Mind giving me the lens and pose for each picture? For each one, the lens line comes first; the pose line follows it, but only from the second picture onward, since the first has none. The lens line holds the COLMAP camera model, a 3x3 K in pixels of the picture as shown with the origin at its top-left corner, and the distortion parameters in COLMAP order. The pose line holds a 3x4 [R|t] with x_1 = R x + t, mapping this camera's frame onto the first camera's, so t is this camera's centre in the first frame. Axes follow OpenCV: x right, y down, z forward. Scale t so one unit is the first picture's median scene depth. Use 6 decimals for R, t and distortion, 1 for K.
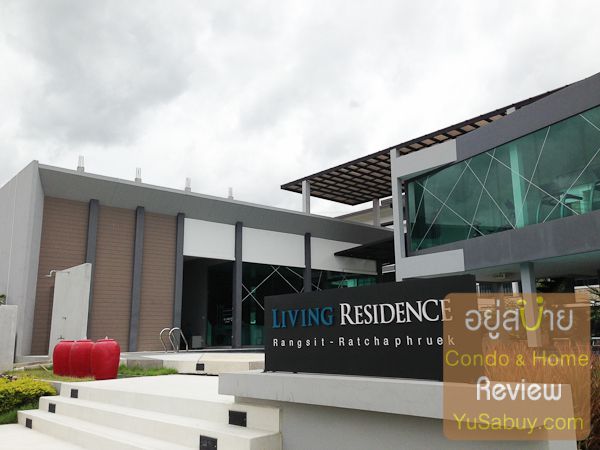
lens RADIAL K [[559.2, 0, 300.0], [0, 559.2, 225.0], [0, 0, 1]] dist [0.101559, -0.213526]
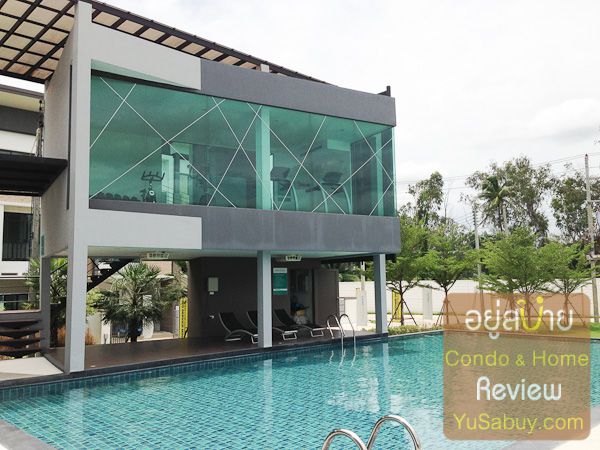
lens RADIAL K [[559.2, 0, 300.0], [0, 559.2, 225.0], [0, 0, 1]] dist [0.101559, -0.213526]
pose [[-0.096685, 0.115827, 0.988553, -0.387974], [-0.181069, 0.974585, -0.131899, 0.112553], [-0.978706, -0.191749, -0.073255, 0.862117]]
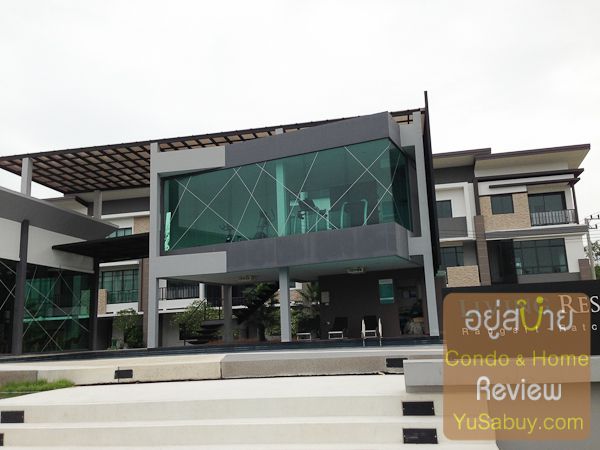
lens RADIAL K [[559.2, 0, 300.0], [0, 559.2, 225.0], [0, 0, 1]] dist [0.101559, -0.213526]
pose [[0.775992, 0.097262, 0.623198, -0.241550], [-0.093358, 0.994868, -0.039021, 0.019982], [-0.623795, -0.027901, 0.781090, 0.092520]]
